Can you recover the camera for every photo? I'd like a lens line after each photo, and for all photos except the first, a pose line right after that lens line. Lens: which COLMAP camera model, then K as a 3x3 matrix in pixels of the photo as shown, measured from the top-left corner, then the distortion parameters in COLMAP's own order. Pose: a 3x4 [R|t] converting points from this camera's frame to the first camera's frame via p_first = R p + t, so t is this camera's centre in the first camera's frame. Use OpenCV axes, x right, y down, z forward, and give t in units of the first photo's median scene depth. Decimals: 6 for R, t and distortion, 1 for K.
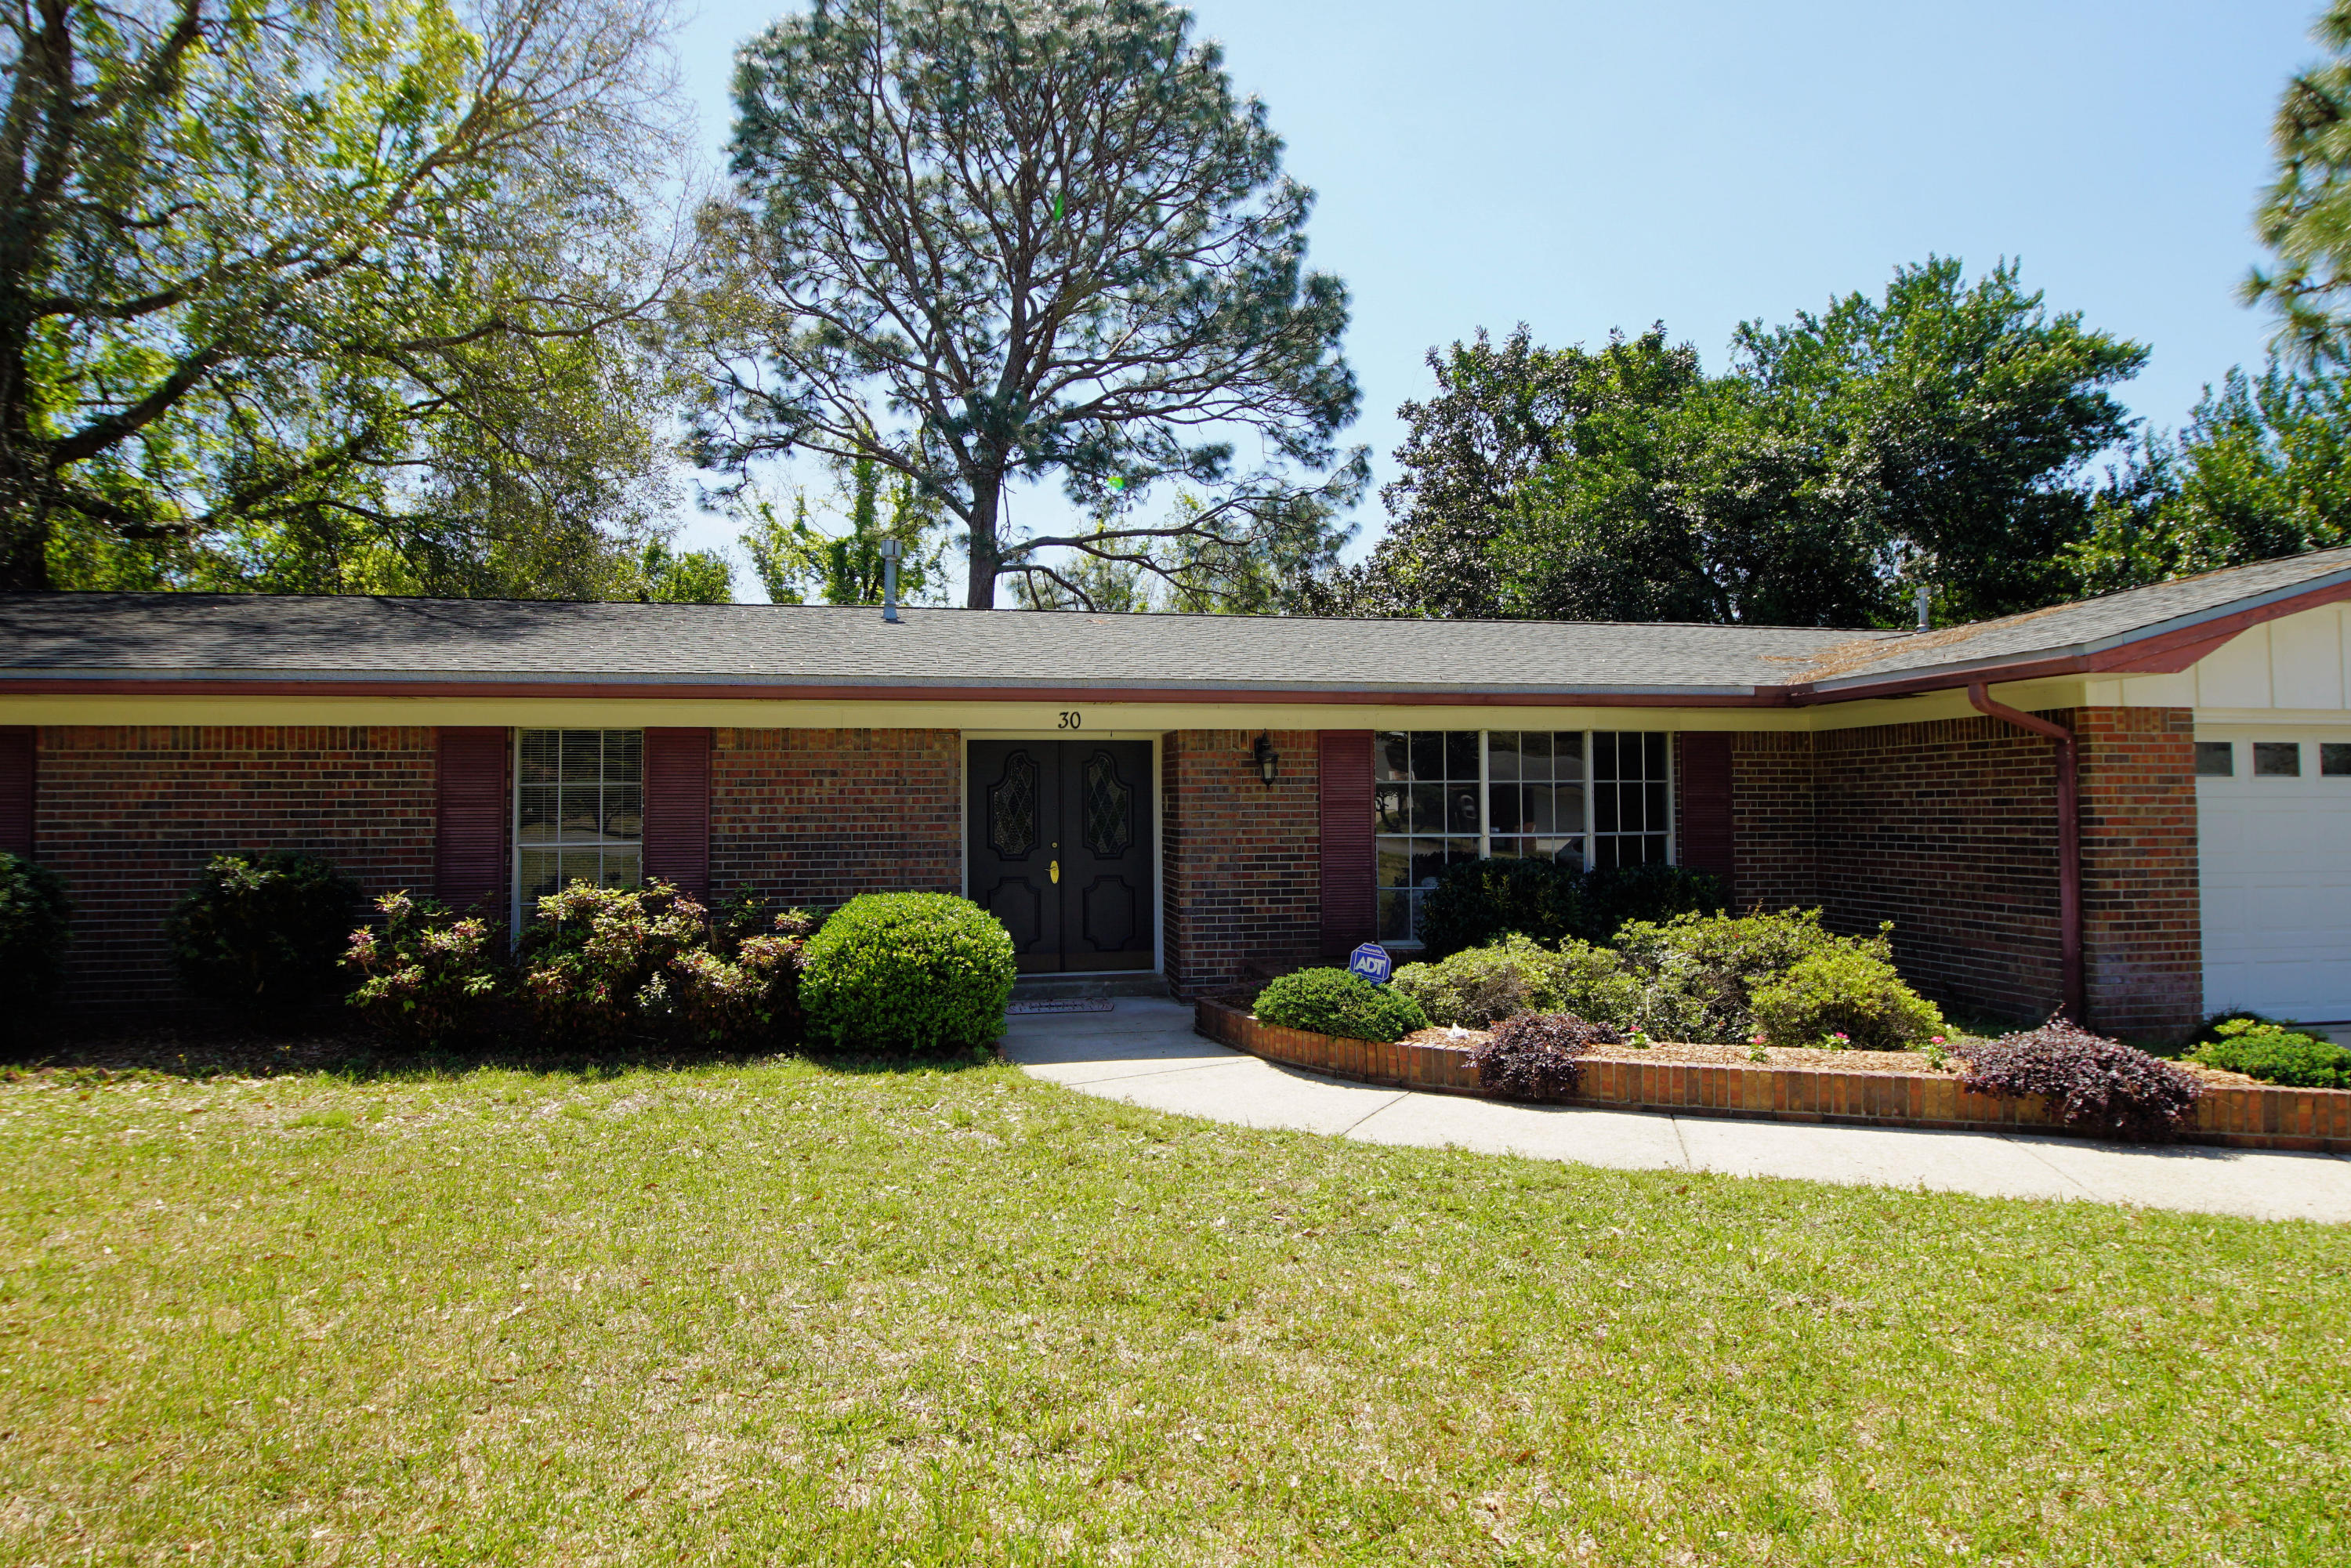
lens RADIAL K [[1259.3, 0, 1160.1], [0, 1259.3, 777.3], [0, 0, 1]] dist [0.042134, -0.041032]
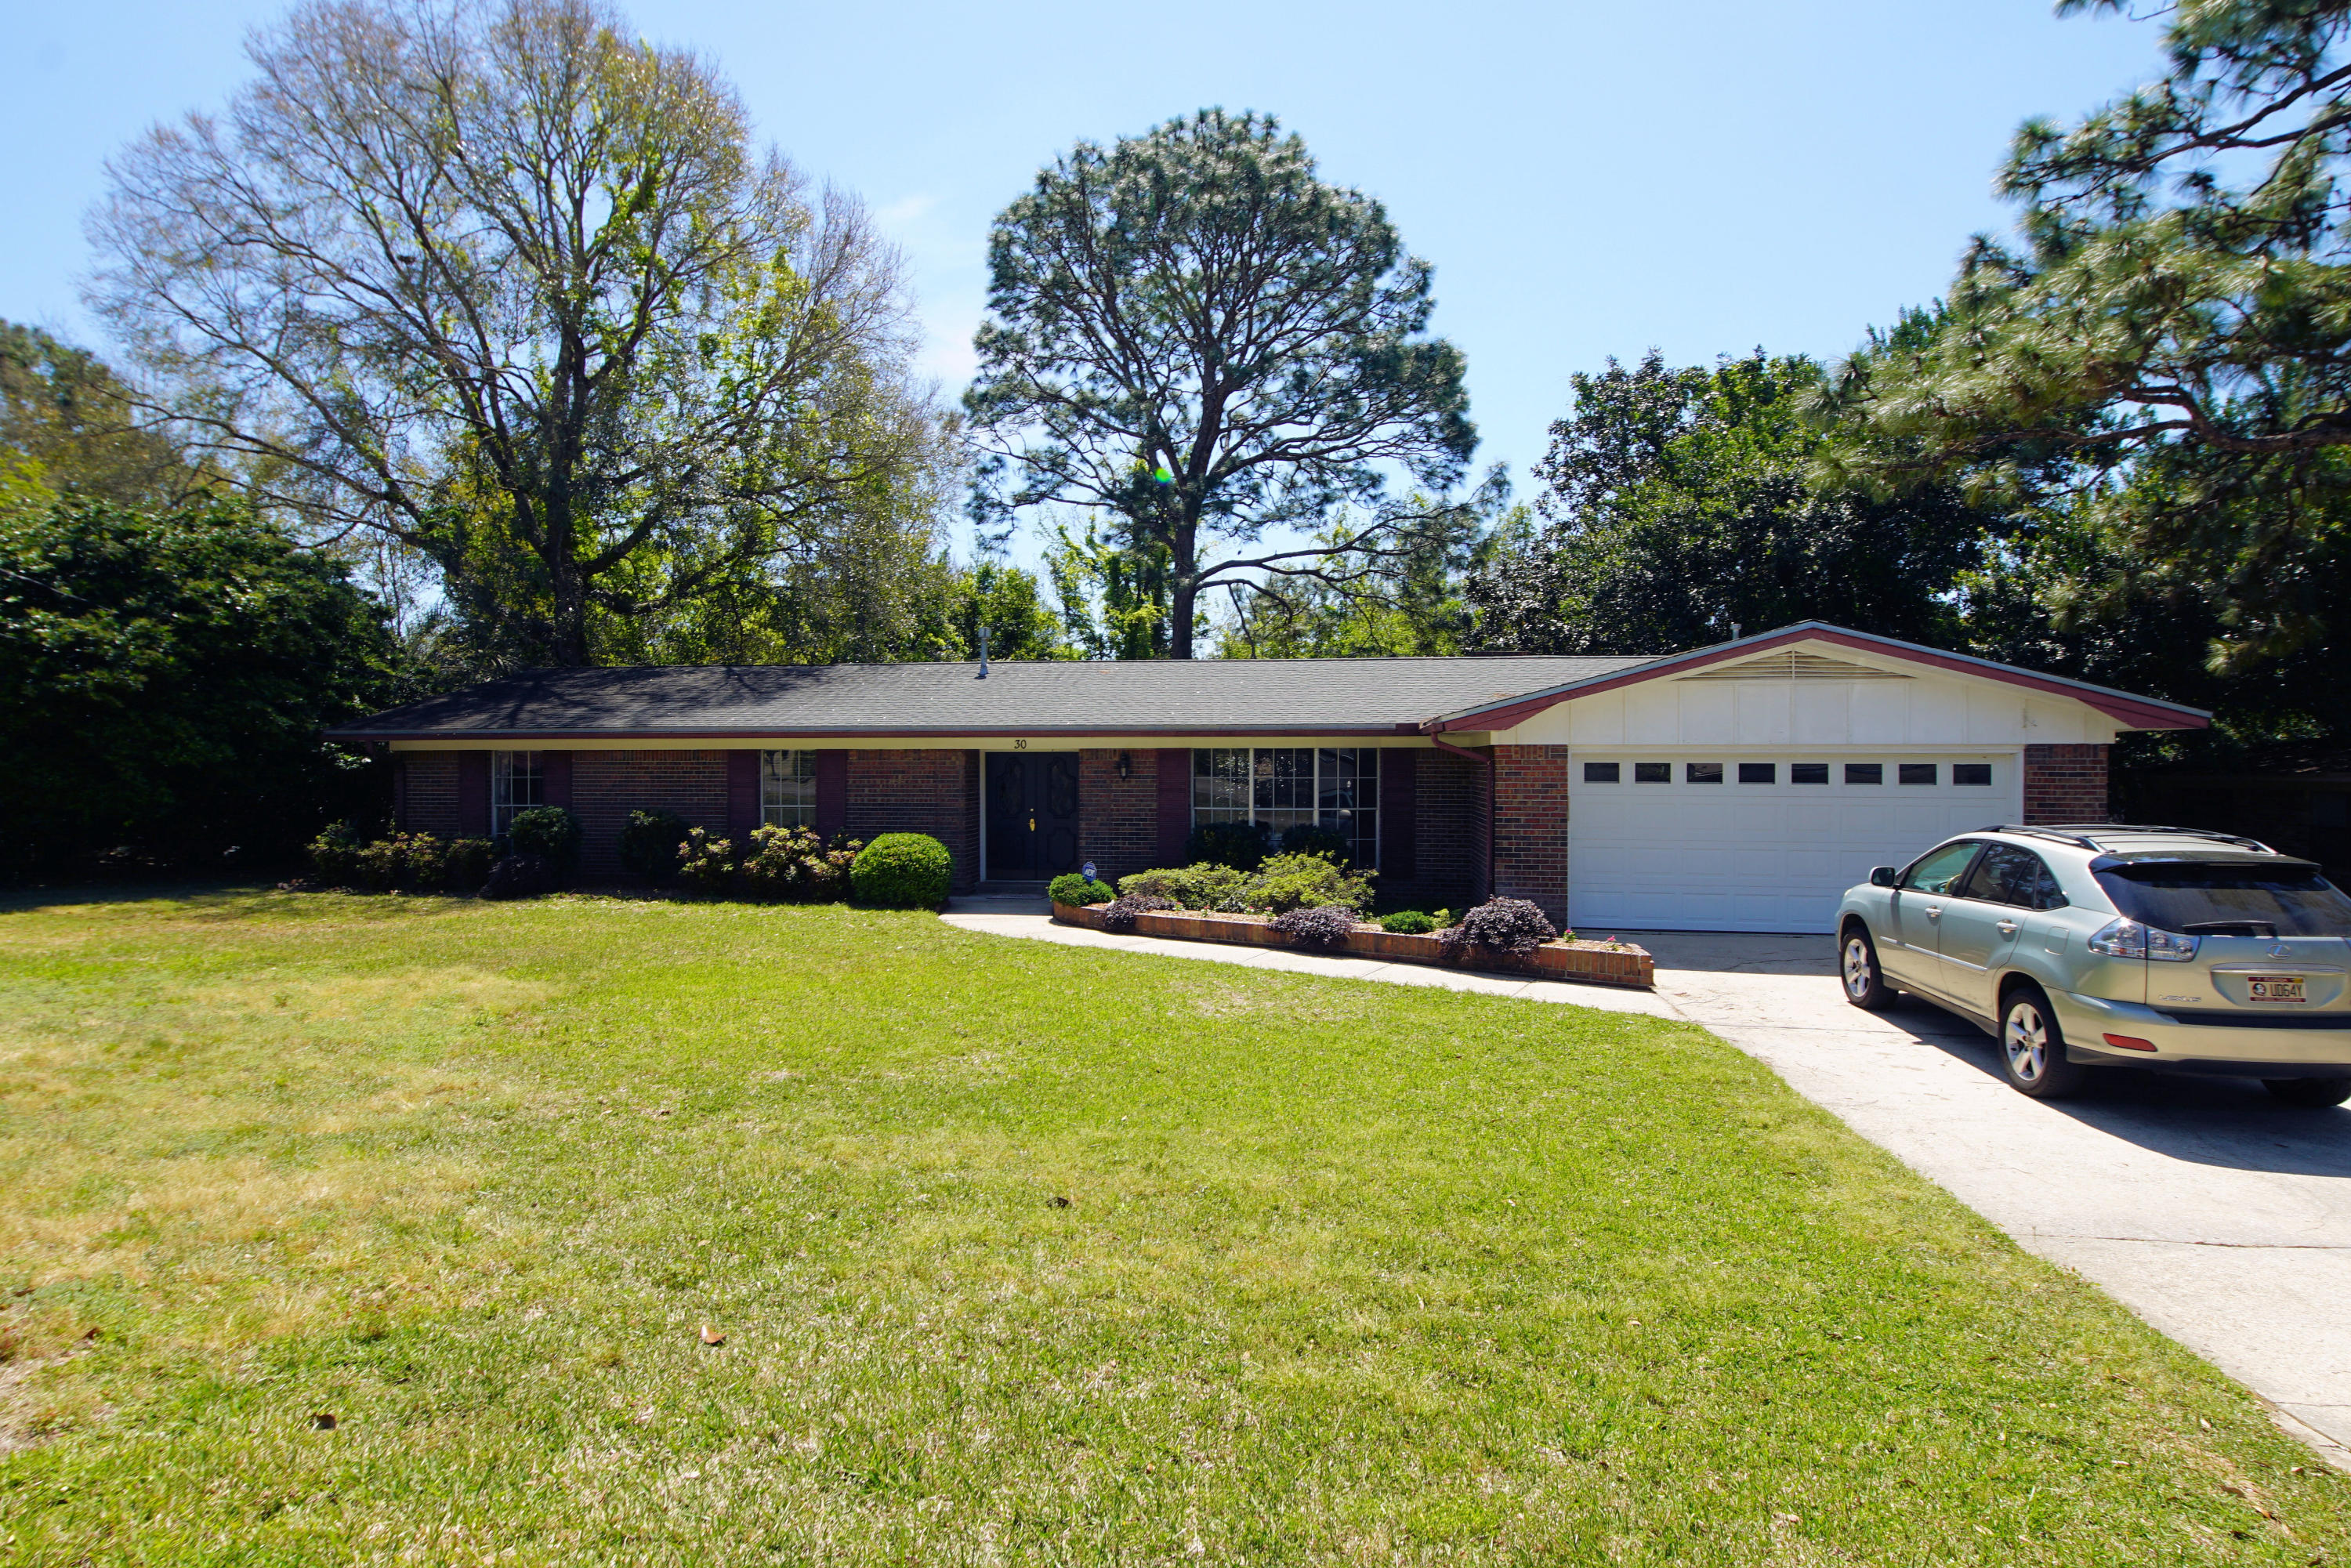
lens RADIAL K [[1255.1, 0, 1168.8], [0, 1255.1, 791.0], [0, 0, 1]] dist [0.011924, -0.001375]
pose [[0.954045, 0.013257, -0.299370, 0.675377], [0.002478, 0.998638, 0.052120, -0.069448], [0.299653, -0.050467, 0.952713, -0.689941]]
